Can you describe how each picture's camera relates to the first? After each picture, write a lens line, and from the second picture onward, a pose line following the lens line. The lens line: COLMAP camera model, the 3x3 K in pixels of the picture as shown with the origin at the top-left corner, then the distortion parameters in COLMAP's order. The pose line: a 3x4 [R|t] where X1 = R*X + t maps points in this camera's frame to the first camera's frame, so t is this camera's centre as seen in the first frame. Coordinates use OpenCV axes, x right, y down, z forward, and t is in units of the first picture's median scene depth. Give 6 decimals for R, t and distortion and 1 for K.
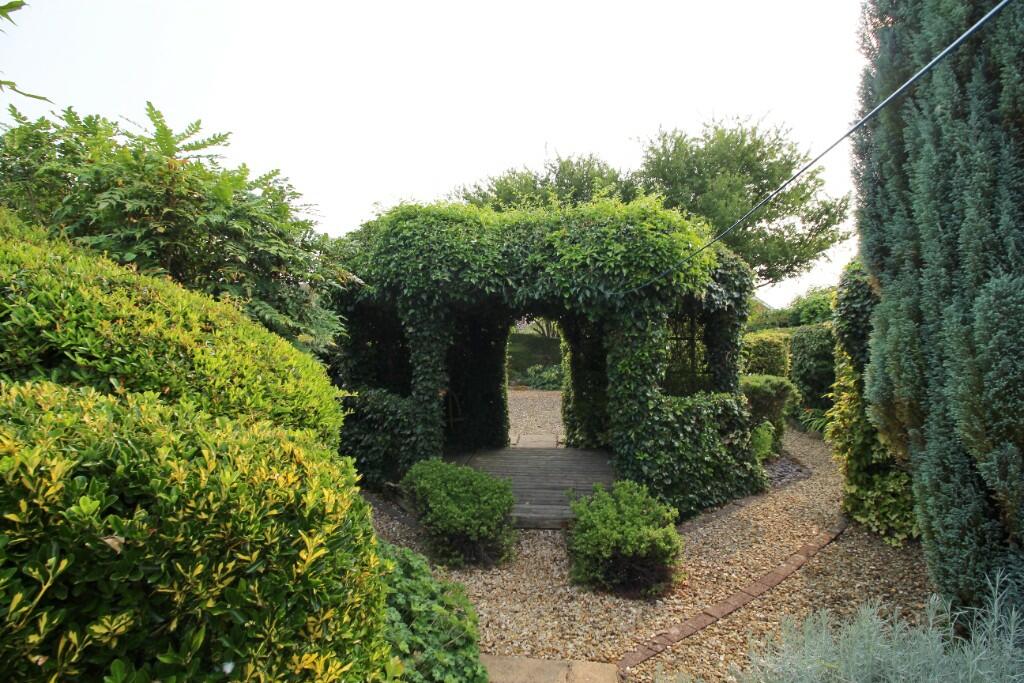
lens RADIAL K [[482.2, 0, 512.0], [0, 482.2, 341.5], [0, 0, 1]] dist [-0.000127, -0.000363]
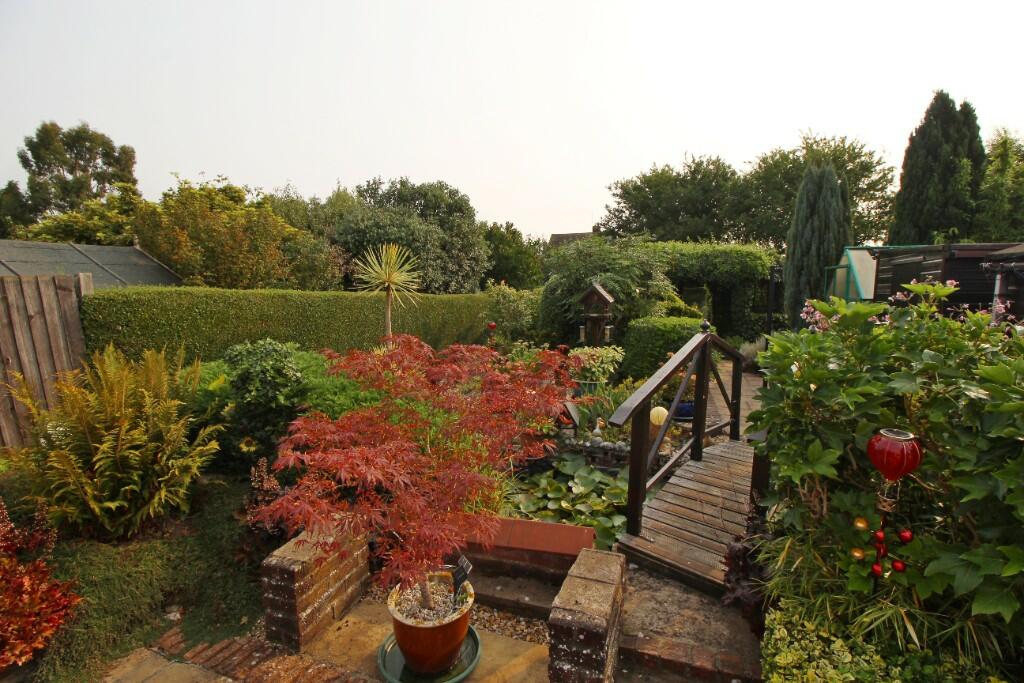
lens RADIAL K [[482.2, 0, 512.0], [0, 482.2, 341.5], [0, 0, 1]] dist [-0.000127, -0.000363]
pose [[0.979825, 0.024084, -0.198399, -0.338754], [-0.001681, 0.993671, 0.112321, -0.027068], [0.199848, -0.109722, 0.973664, -1.387304]]
